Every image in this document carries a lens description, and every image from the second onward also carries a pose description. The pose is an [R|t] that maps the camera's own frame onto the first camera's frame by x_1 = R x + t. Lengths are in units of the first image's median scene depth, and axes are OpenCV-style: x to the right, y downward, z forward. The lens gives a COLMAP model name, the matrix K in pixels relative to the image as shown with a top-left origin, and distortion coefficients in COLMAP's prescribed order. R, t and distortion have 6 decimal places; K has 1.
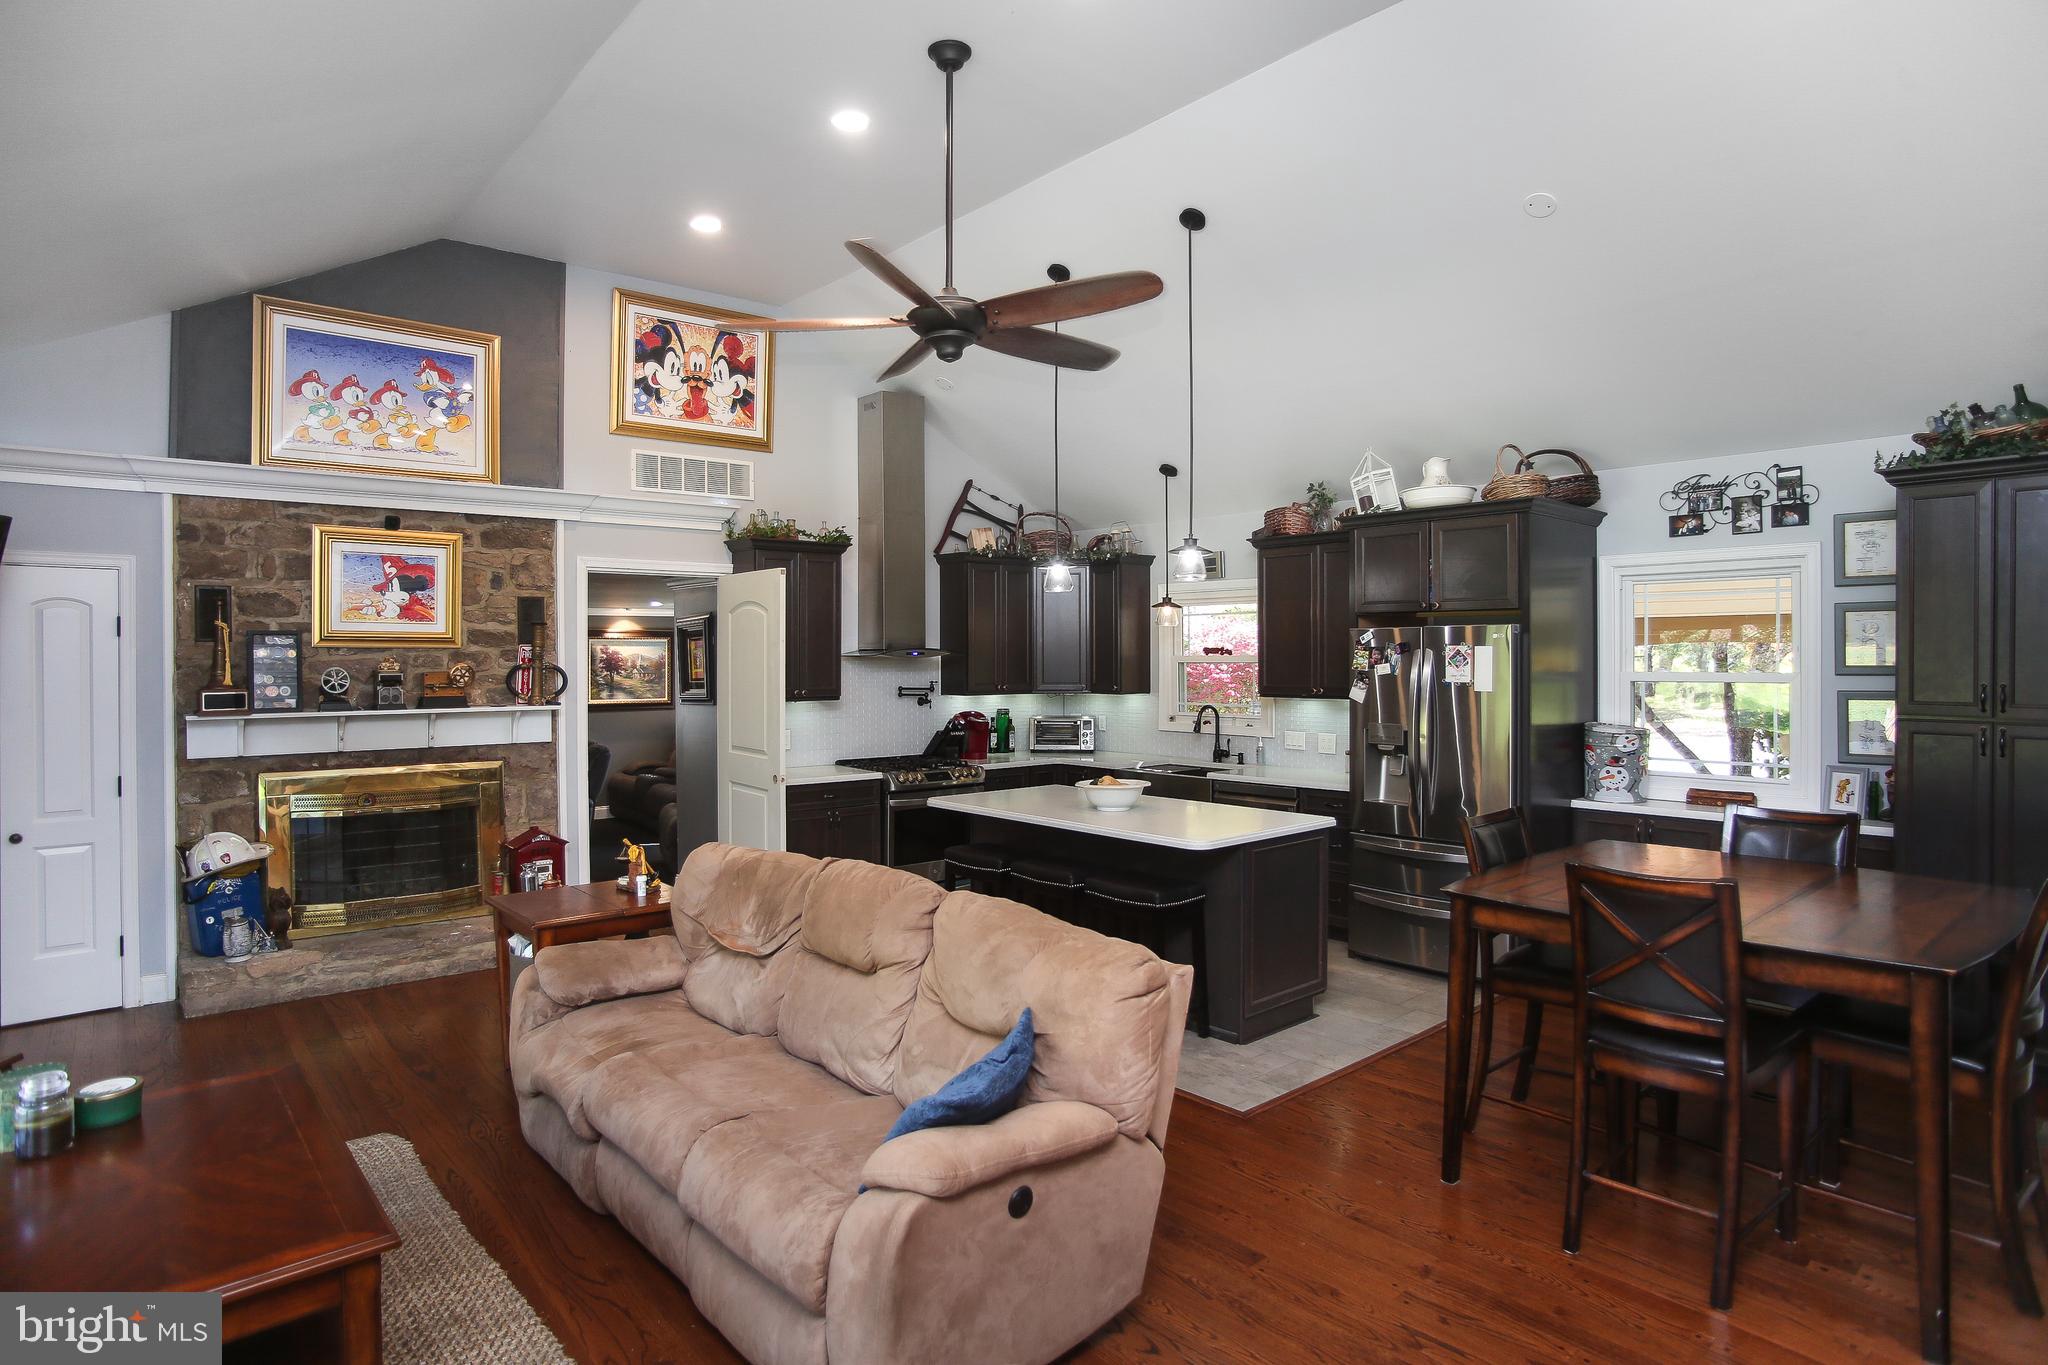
lens RADIAL K [[1130.9, 0, 994.6], [0, 1130.9, 662.7], [0, 0, 1]] dist [-0.094786, 0.039534]
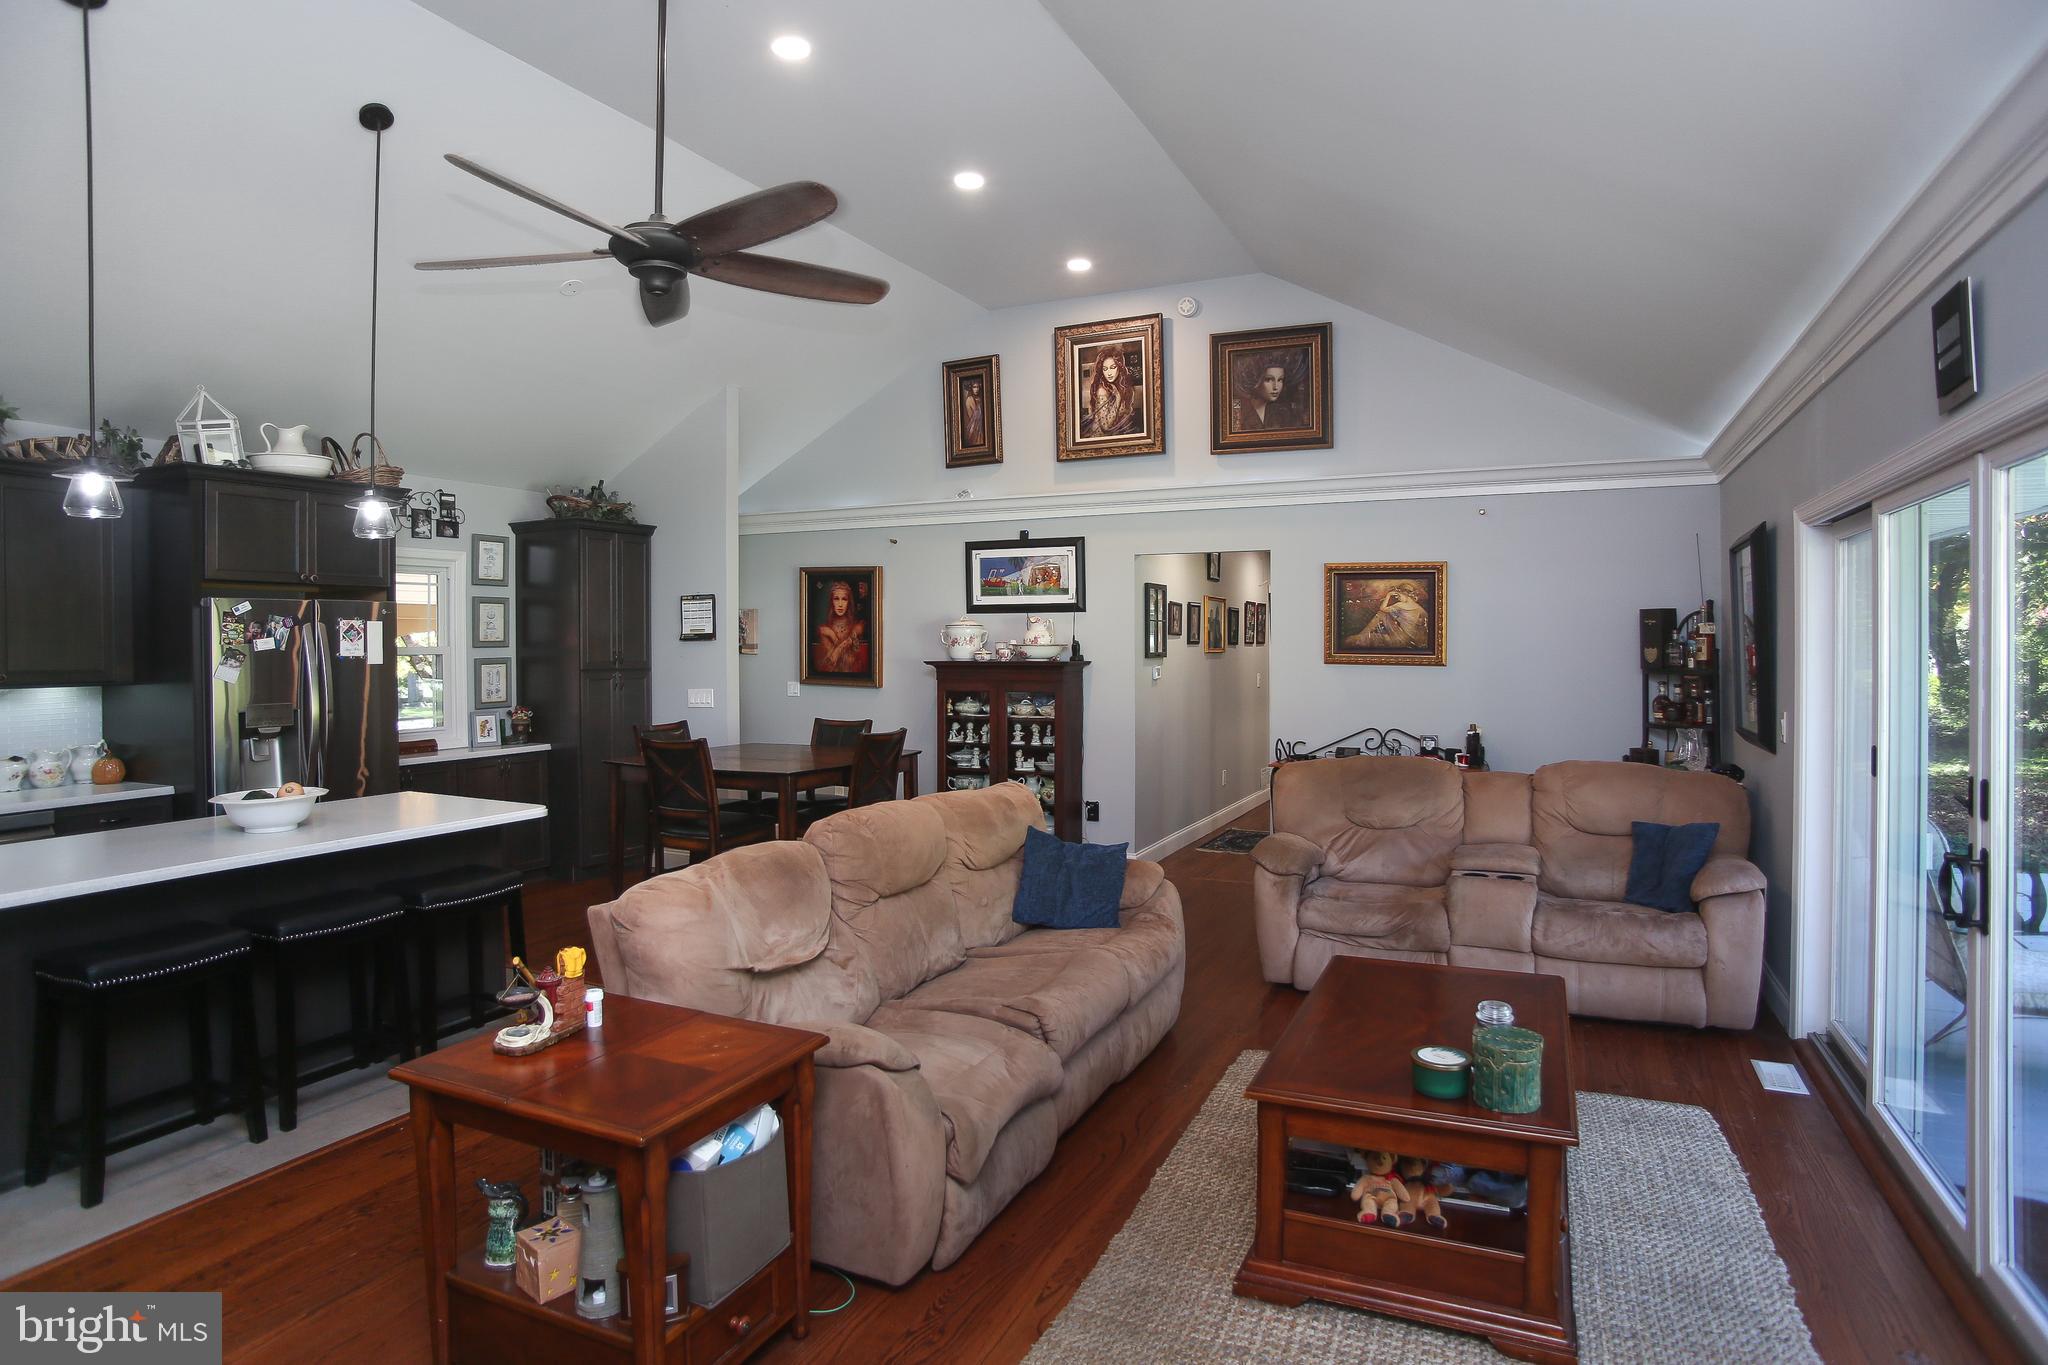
lens RADIAL K [[1130.9, 0, 1033.3], [0, 1130.9, 653.2], [0, 0, 1]] dist [-0.094786, 0.039534]
pose [[-0.423052, -0.000272, 0.906105, -0.645092], [0.012450, 0.999904, 0.006113, 0.014325], [-0.906020, 0.013867, -0.423008, 0.737805]]
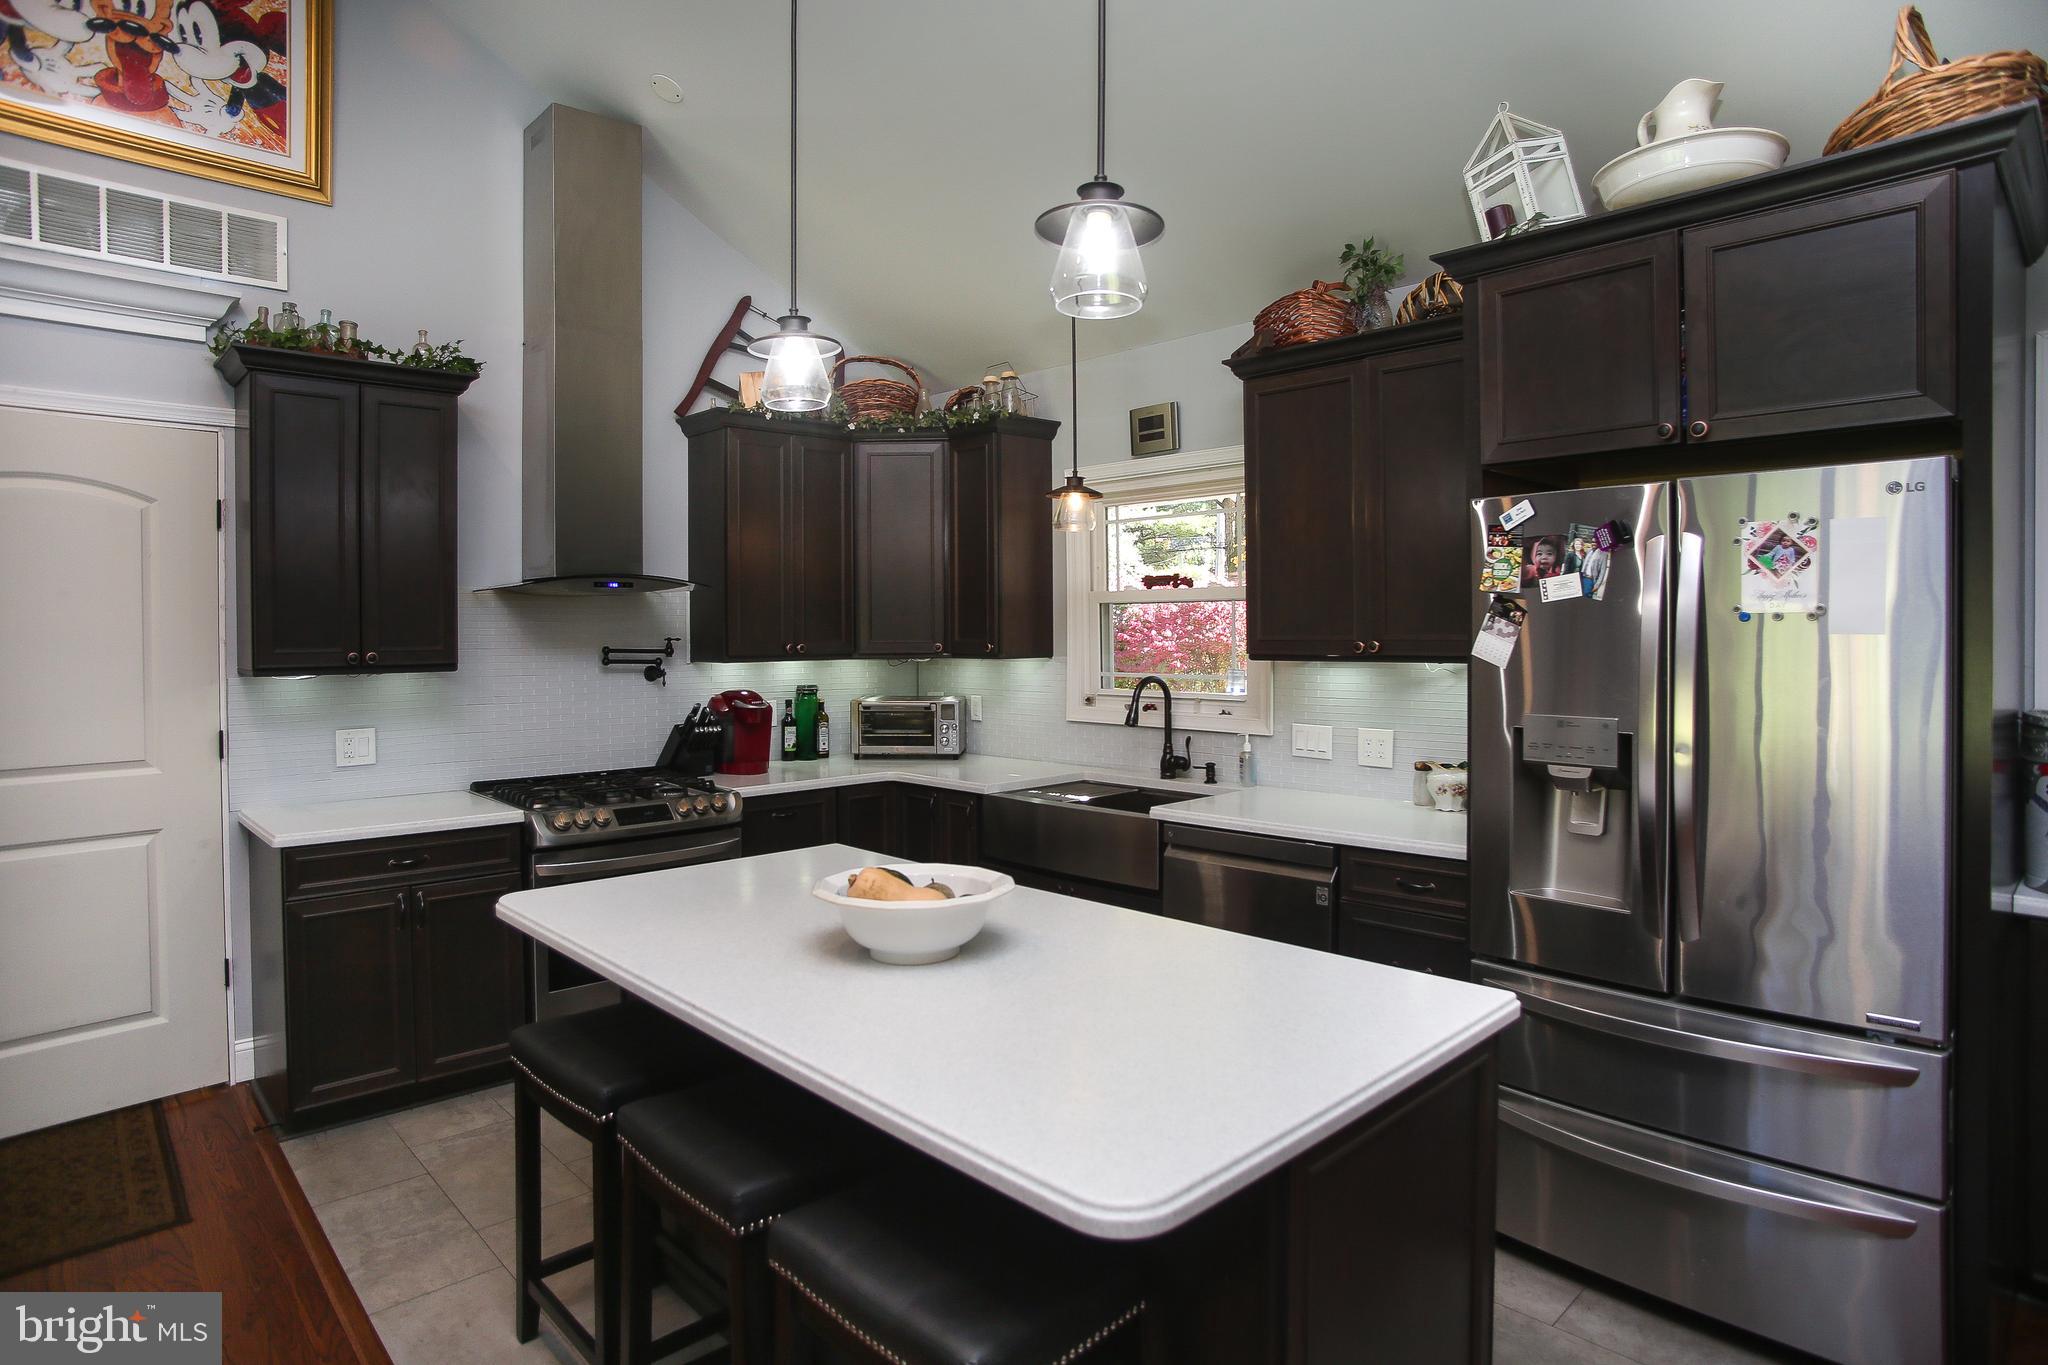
lens RADIAL K [[1130.9, 0, 1019.5], [0, 1130.9, 644.0], [0, 0, 1]] dist [-0.094786, 0.039534]
pose [[0.997457, -0.005074, 0.071092, 0.103020], [0.004593, 0.999965, 0.006925, 0.021280], [-0.071125, -0.006581, 0.997446, 0.543780]]
